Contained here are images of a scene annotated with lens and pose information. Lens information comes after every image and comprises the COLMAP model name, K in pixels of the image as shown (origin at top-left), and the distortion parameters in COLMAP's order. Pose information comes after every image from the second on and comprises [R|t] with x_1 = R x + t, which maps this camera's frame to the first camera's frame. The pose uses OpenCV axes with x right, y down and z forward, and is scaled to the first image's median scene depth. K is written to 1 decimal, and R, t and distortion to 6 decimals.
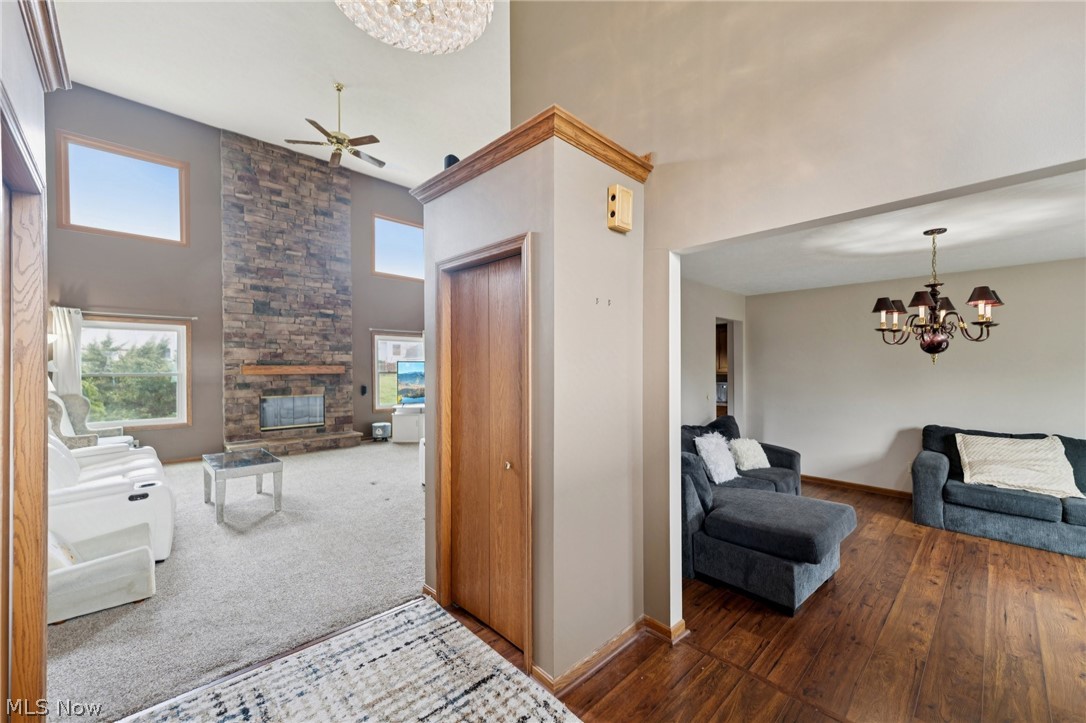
lens RADIAL K [[434.9, 0, 542.4], [0, 434.9, 367.2], [0, 0, 1]] dist [0.007783, 0.006427]
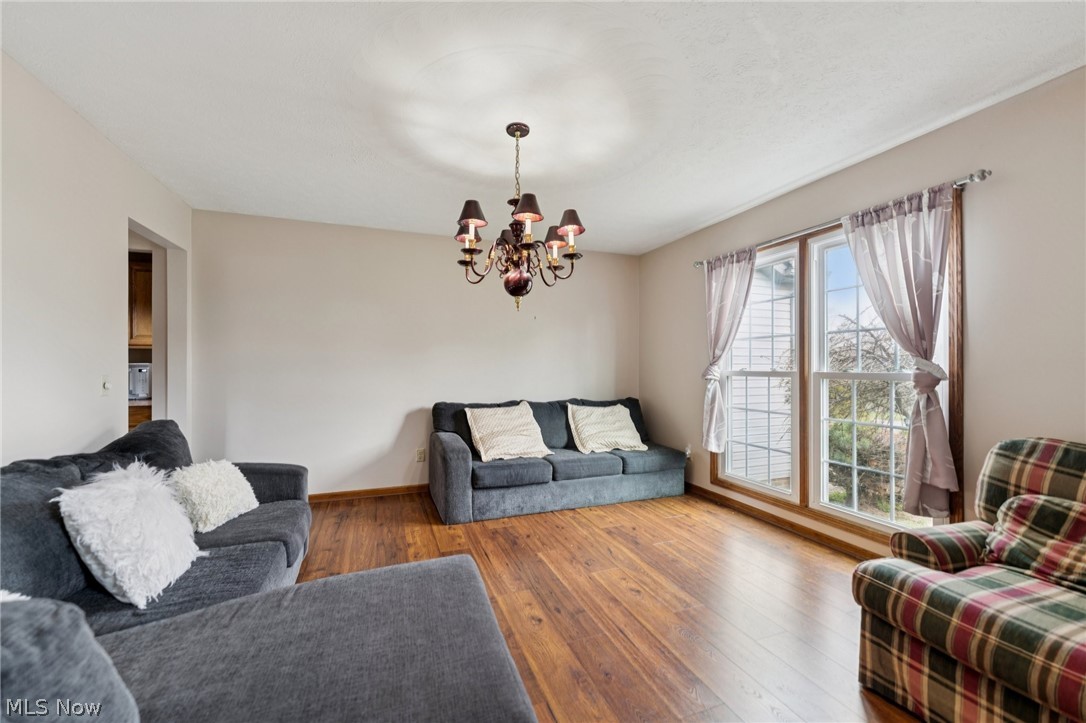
lens RADIAL K [[434.4, 0, 542.3], [0, 434.4, 360.7], [0, 0, 1]] dist [-0.000224, 0.000103]
pose [[0.400518, 0.005866, 0.916270, 0.193597], [0.006013, 0.999941, -0.009031, 0.064811], [-0.916269, 0.009127, 0.400459, 0.527435]]
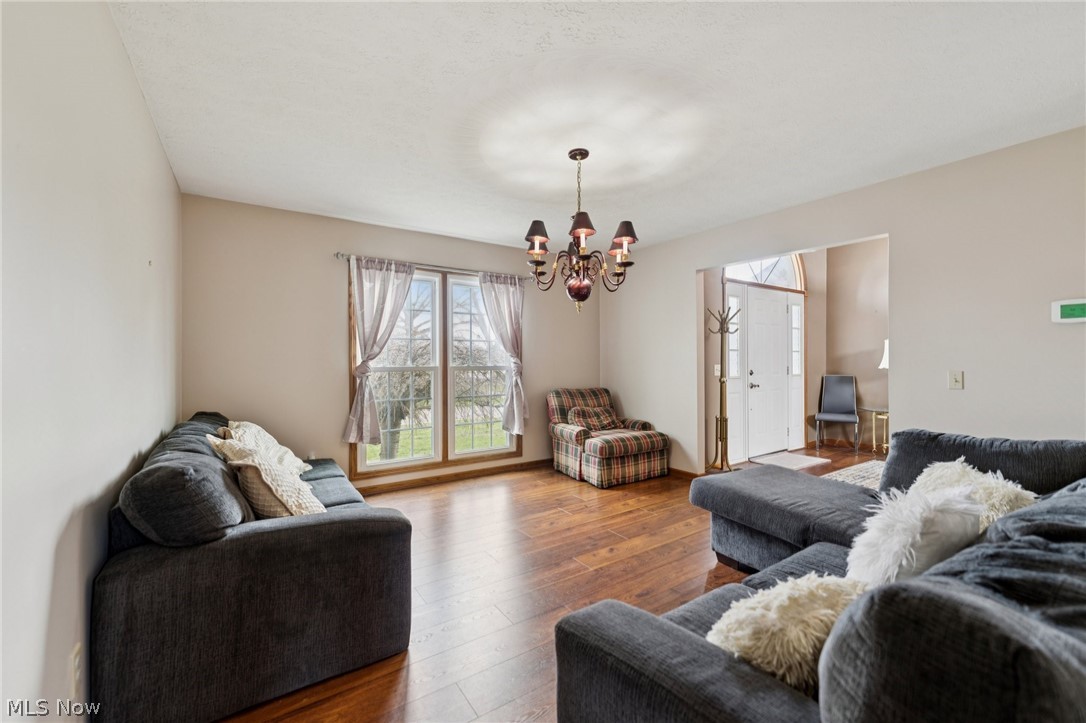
lens RADIAL K [[434.4, 0, 542.3], [0, 434.4, 360.7], [0, 0, 1]] dist [-0.000224, 0.000103]
pose [[-0.984653, -0.004102, 0.174477, 0.640673], [-0.002273, 0.999940, 0.010681, 0.053397], [-0.174511, 0.010121, -0.984603, 1.425806]]
